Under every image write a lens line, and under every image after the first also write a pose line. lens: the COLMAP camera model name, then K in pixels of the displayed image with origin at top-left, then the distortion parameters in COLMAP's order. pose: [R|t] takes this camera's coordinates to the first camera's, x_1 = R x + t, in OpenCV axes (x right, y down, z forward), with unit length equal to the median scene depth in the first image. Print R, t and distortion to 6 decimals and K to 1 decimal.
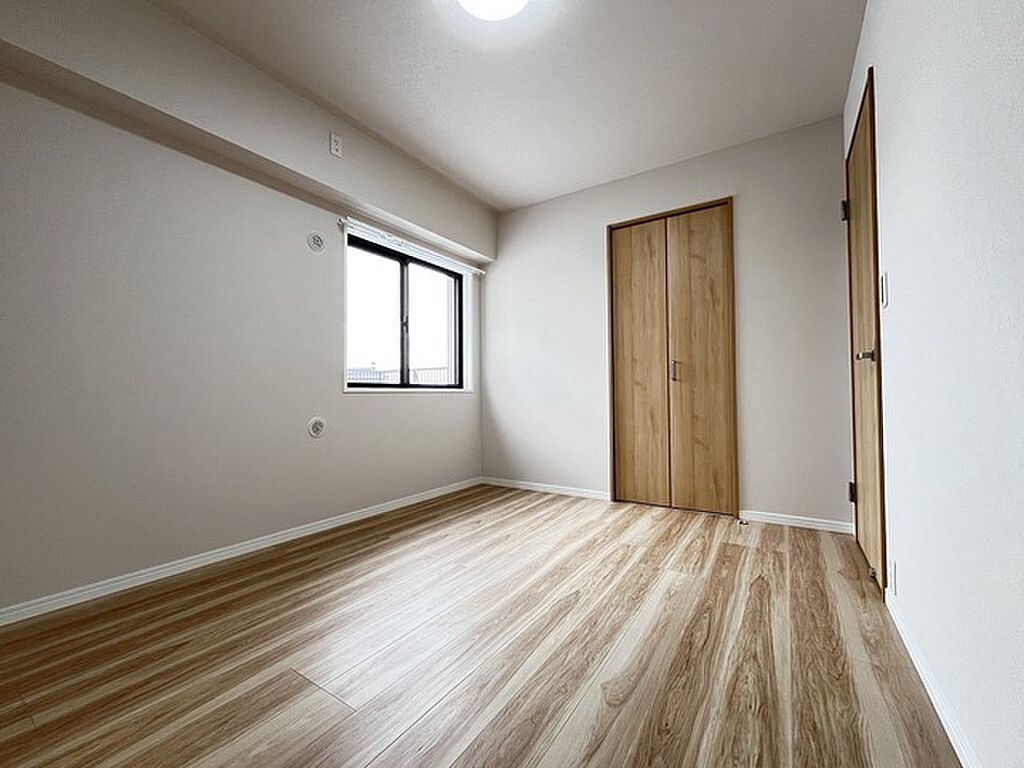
lens RADIAL K [[419.3, 0, 513.5], [0, 419.3, 386.0], [0, 0, 1]] dist [-0.002718, -0.000089]
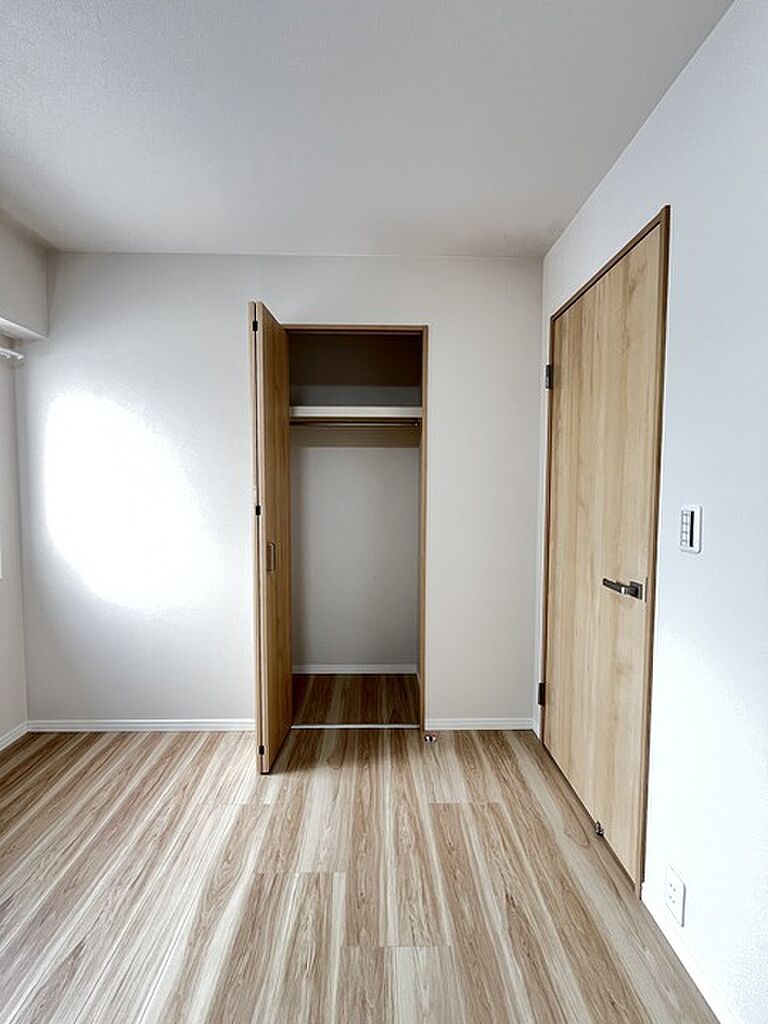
lens RADIAL K [[419.3, 0, 385.8], [0, 419.3, 508.6], [0, 0, 1]] dist [-0.002718, -0.000089]
pose [[0.827482, -0.026657, 0.560859, 0.025575], [-0.013975, 0.997585, 0.068033, -0.202911], [-0.561318, -0.064134, 0.825112, 0.453560]]
